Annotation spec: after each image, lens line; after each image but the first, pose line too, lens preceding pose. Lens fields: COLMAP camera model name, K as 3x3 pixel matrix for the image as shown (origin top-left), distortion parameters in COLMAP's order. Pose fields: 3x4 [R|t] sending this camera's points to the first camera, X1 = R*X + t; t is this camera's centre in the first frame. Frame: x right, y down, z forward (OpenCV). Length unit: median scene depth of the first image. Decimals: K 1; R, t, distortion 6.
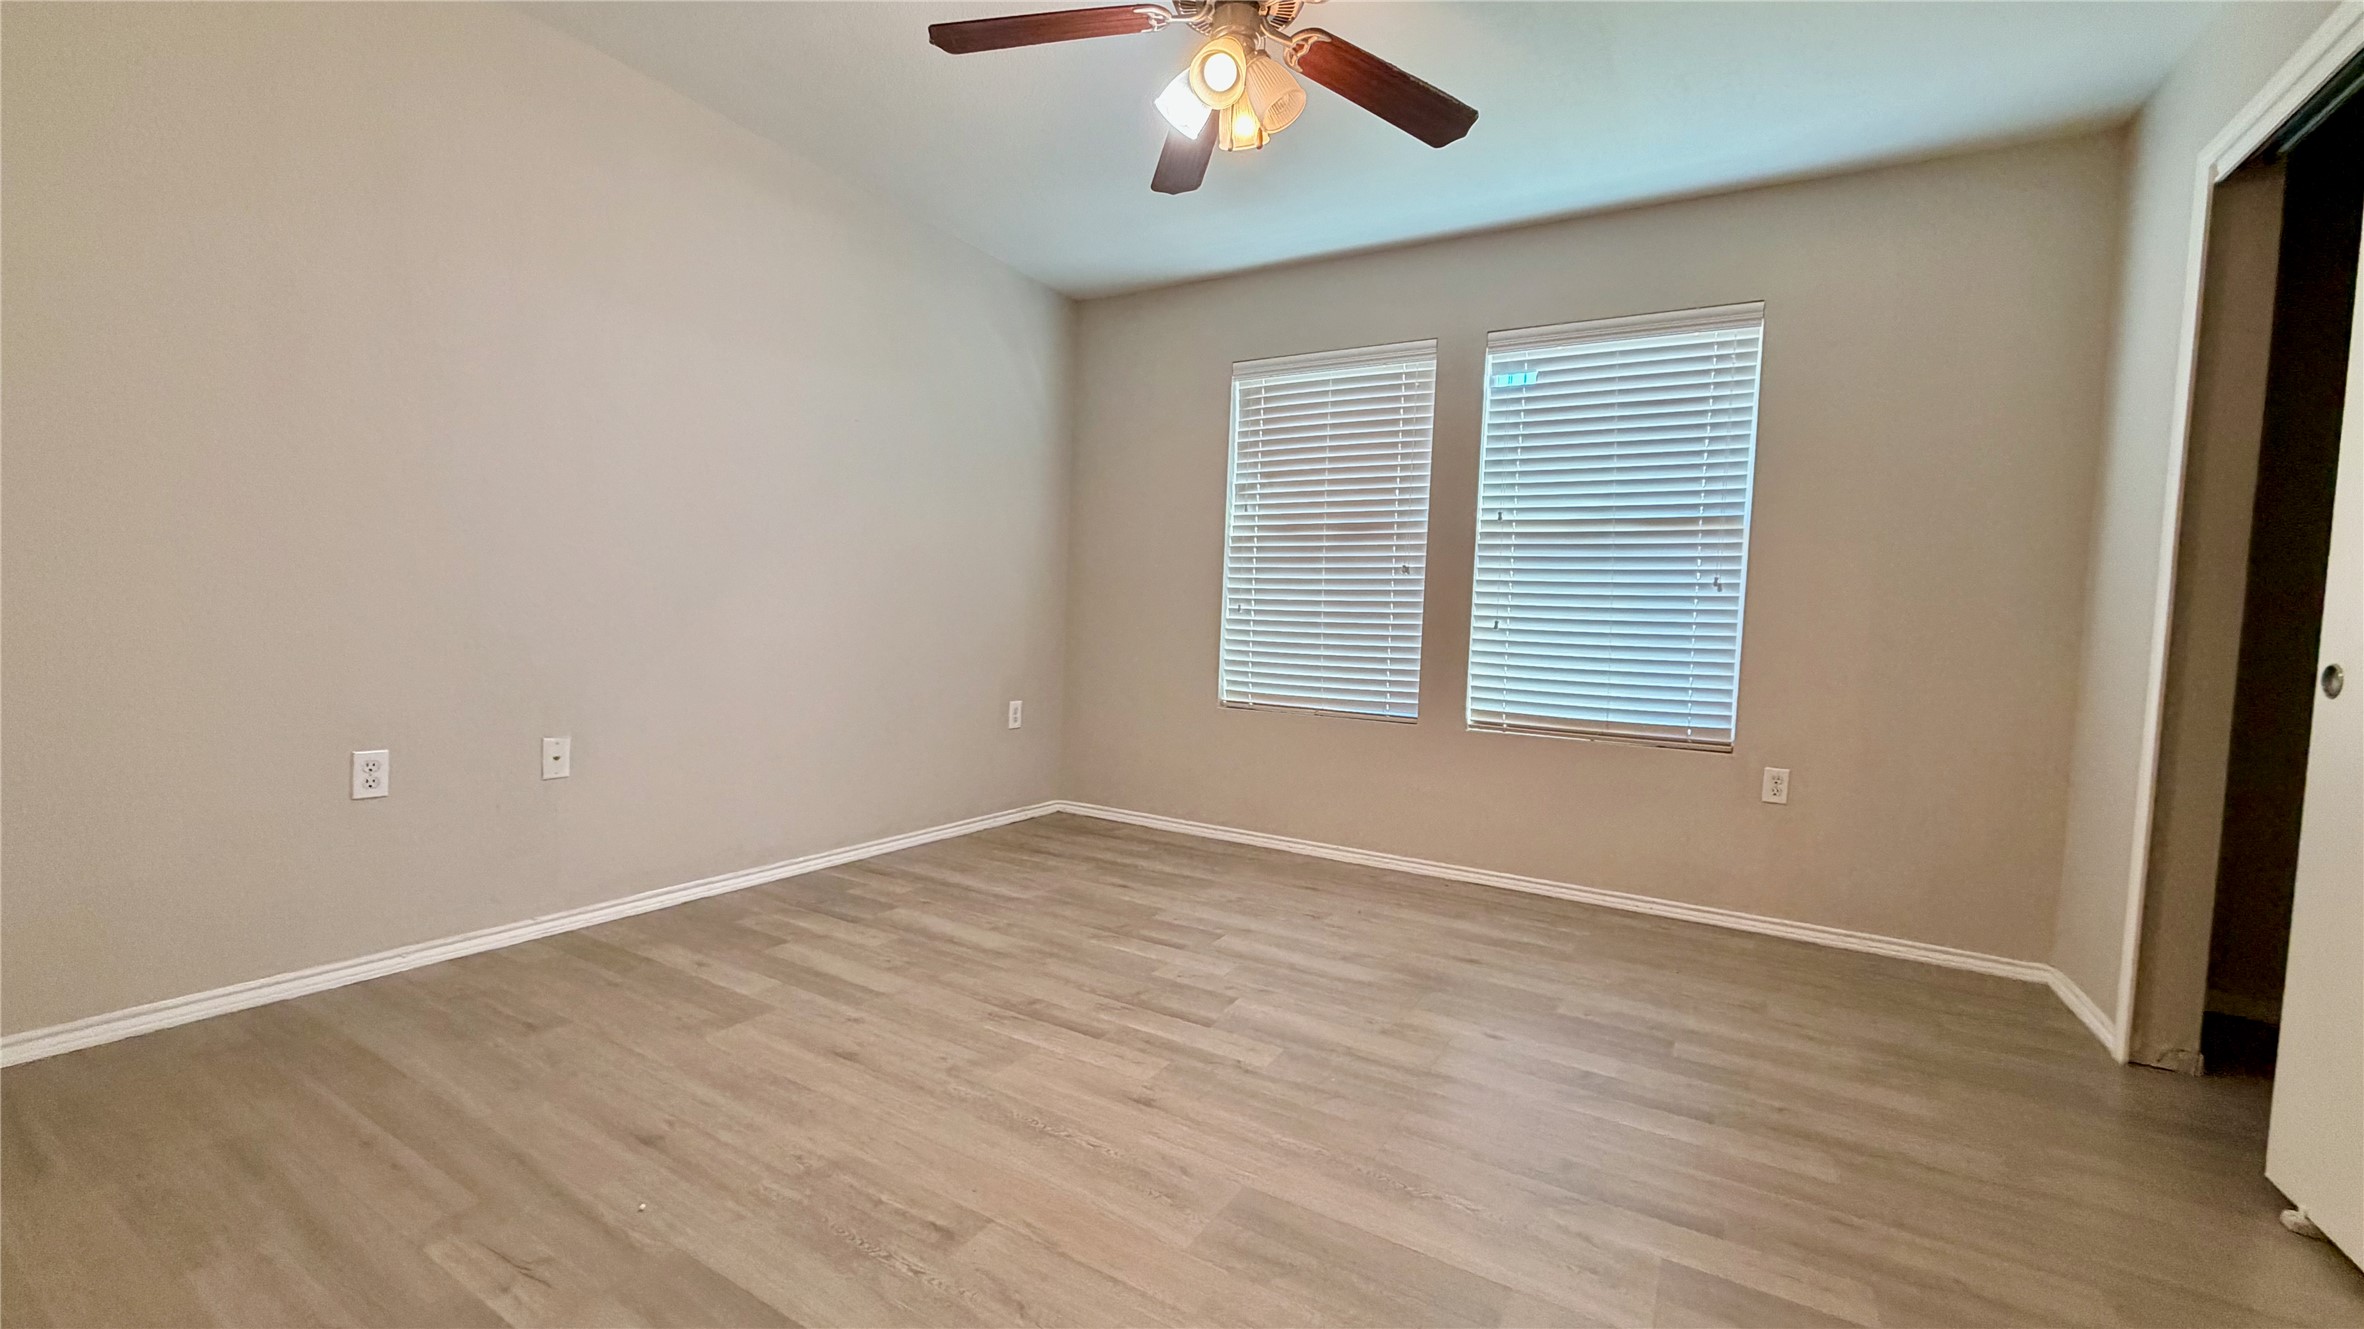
lens RADIAL K [[943.1, 0, 1178.8], [0, 943.1, 666.9], [0, 0, 1]] dist [-0.001892, 0.000171]
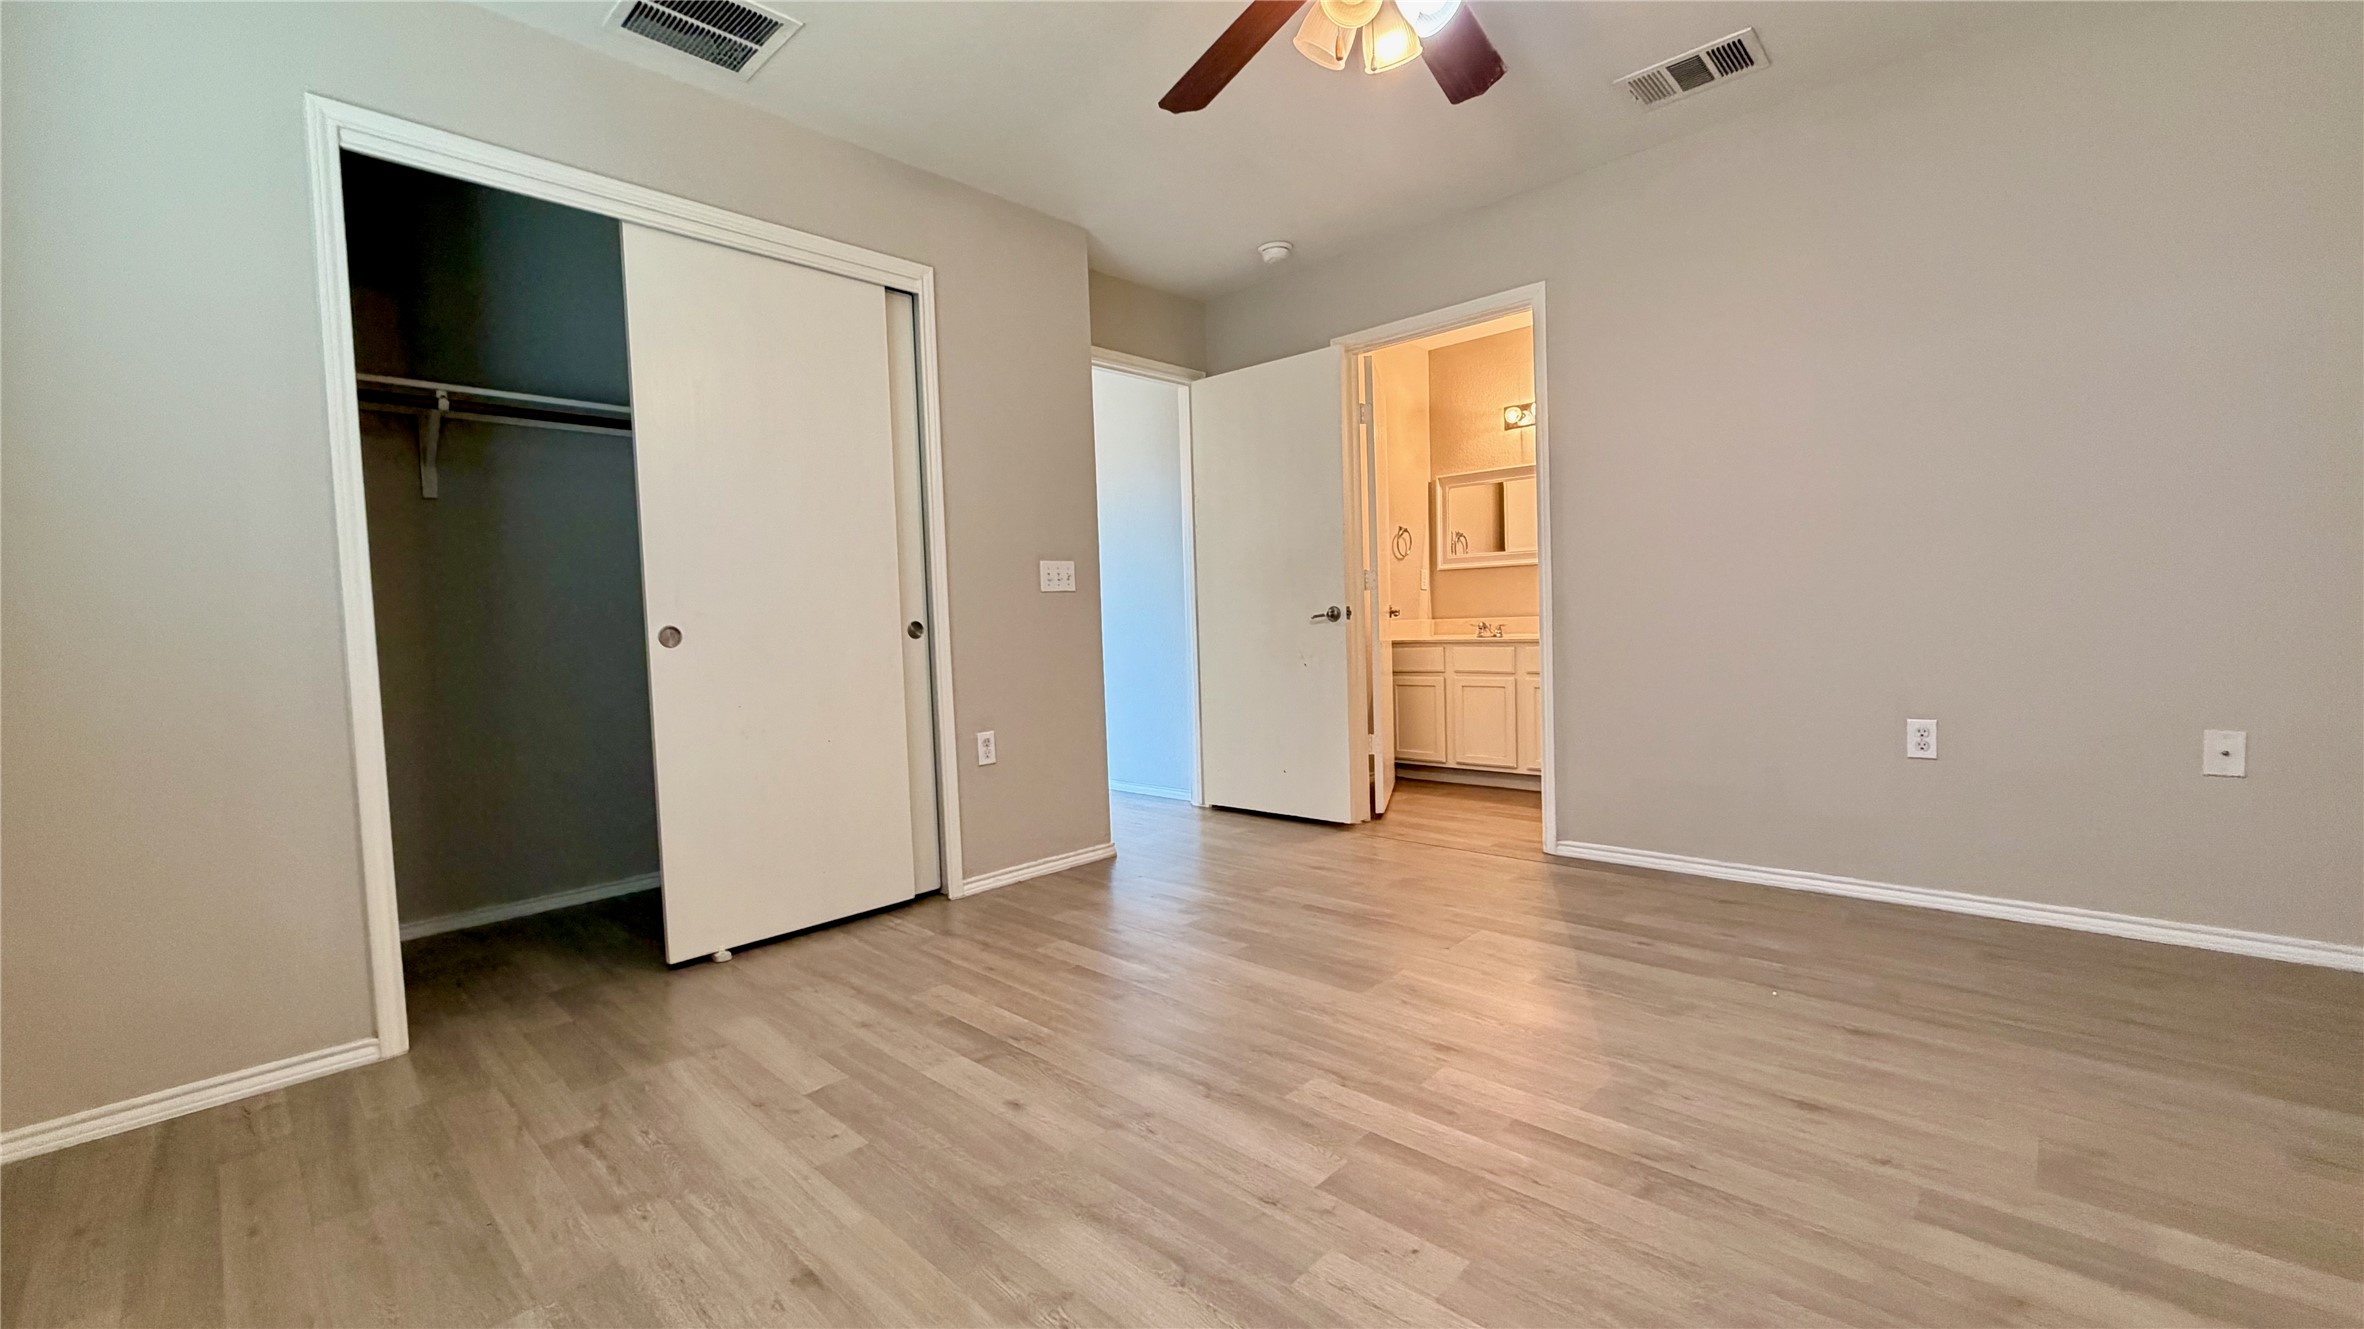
lens RADIAL K [[943.1, 0, 1178.8], [0, 943.1, 666.9], [0, 0, 1]] dist [-0.001892, 0.000171]
pose [[-0.974079, -0.019948, 0.225325, 0.021623], [0.003854, 0.994496, 0.104701, -0.078216], [-0.226174, 0.102855, -0.968641, 1.869685]]
